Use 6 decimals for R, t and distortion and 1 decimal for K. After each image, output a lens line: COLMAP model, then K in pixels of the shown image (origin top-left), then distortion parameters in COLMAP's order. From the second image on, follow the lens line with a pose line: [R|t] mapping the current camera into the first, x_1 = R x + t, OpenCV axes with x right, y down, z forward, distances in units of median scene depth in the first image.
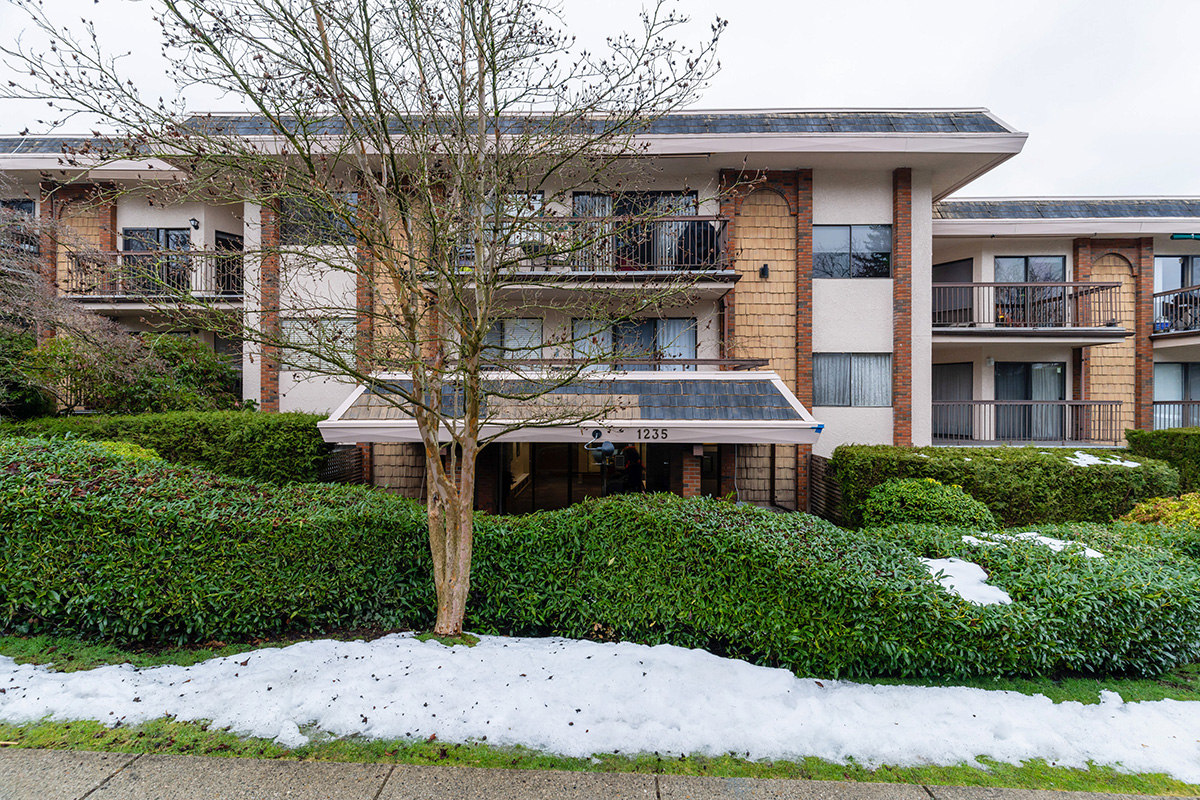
lens RADIAL K [[570.8, 0, 605.4], [0, 570.8, 401.1], [0, 0, 1]] dist [0.003634, 0.000115]
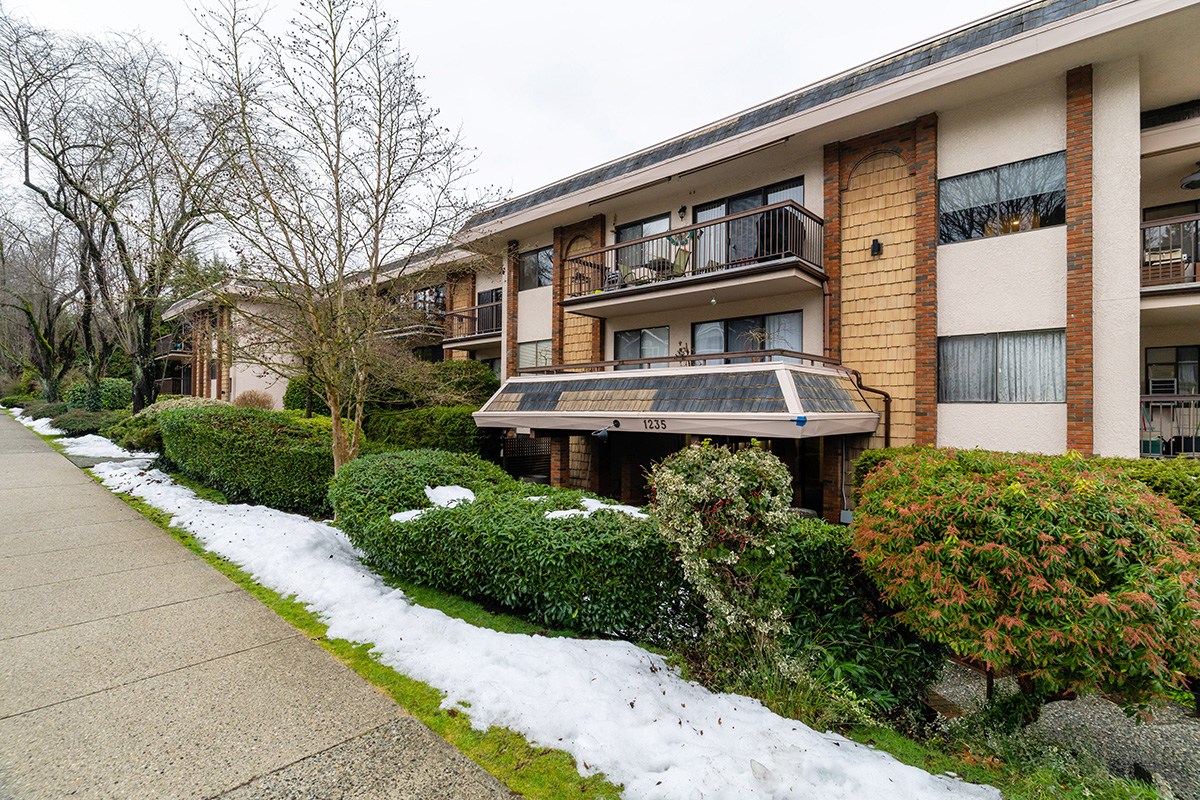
lens RADIAL K [[561.1, 0, 602.5], [0, 561.1, 409.8], [0, 0, 1]] dist [-0.002109, -0.000205]
pose [[0.762090, 0.001051, -0.647470, 0.513367], [-0.006238, 0.999964, -0.005718, 0.026459], [0.647441, 0.008396, 0.762070, 0.083488]]
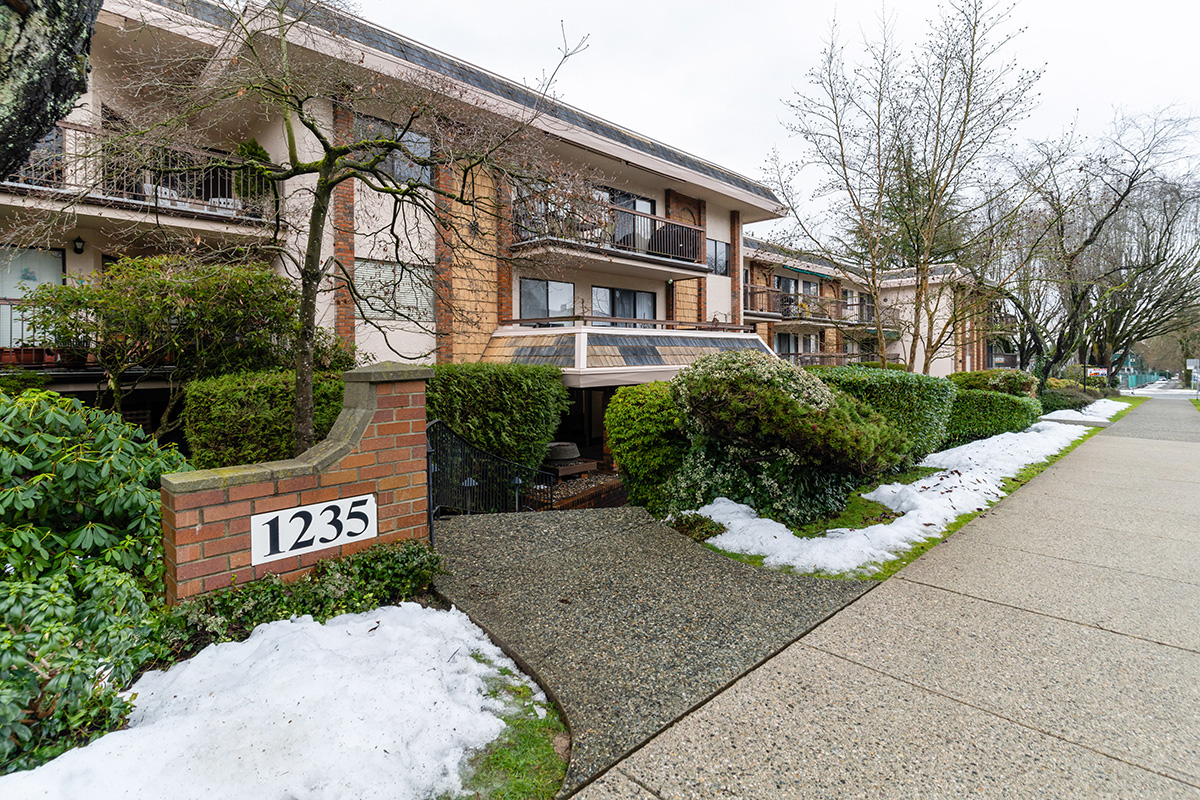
lens RADIAL K [[570.8, 0, 605.4], [0, 570.8, 401.1], [0, 0, 1]] dist [0.003634, 0.000115]
pose [[0.689960, -0.063336, 0.721071, -0.970468], [0.001300, 0.996271, 0.086265, 0.000830], [-0.723846, -0.058582, 0.687470, 0.101781]]
